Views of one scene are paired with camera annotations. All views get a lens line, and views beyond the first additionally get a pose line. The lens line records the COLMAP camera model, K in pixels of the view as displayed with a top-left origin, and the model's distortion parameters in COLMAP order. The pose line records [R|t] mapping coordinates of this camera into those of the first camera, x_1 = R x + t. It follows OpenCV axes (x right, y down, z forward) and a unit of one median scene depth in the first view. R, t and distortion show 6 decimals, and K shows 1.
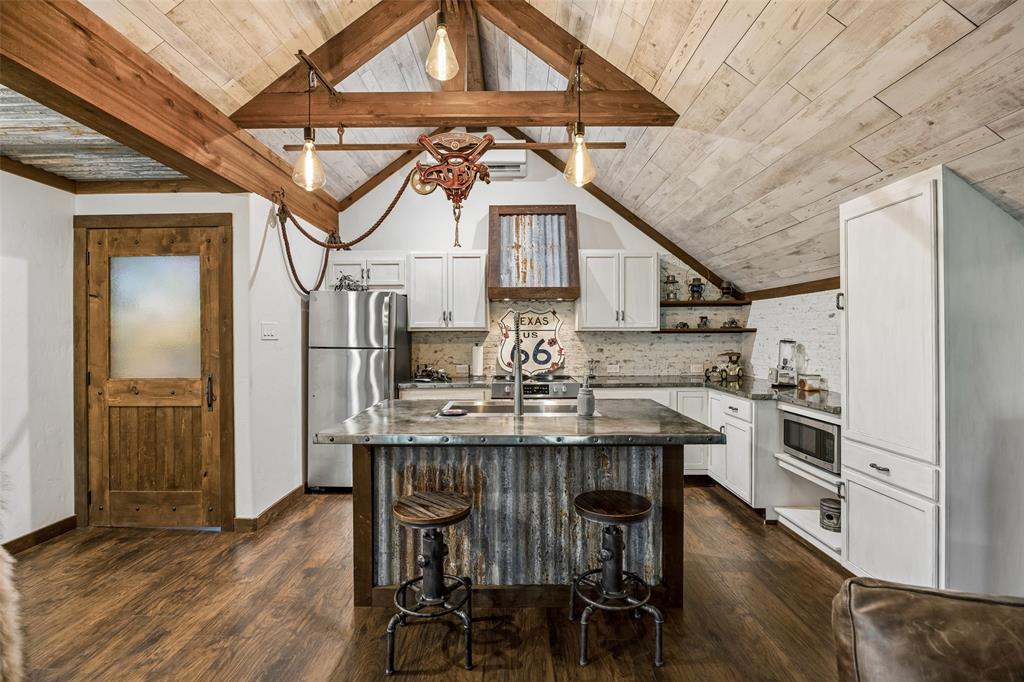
lens RADIAL K [[473.9, 0, 512.0], [0, 473.9, 341.0], [0, 0, 1]] dist [-0.004000, -0.000311]
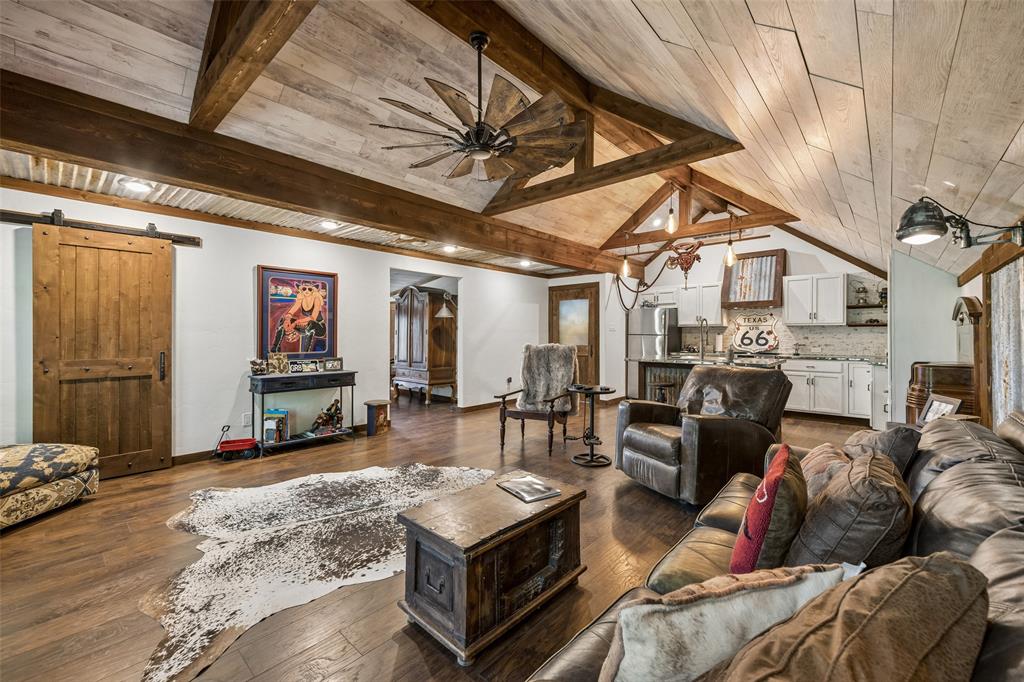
lens RADIAL K [[417.8, 0, 512.0], [0, 417.8, 341.0], [0, 0, 1]] dist [-0.000455, -0.000032]
pose [[0.760000, 0.011183, -0.649827, 0.374299], [-0.005995, 0.999930, 0.010196, 0.023554], [0.649895, -0.003853, 0.760014, -0.735174]]
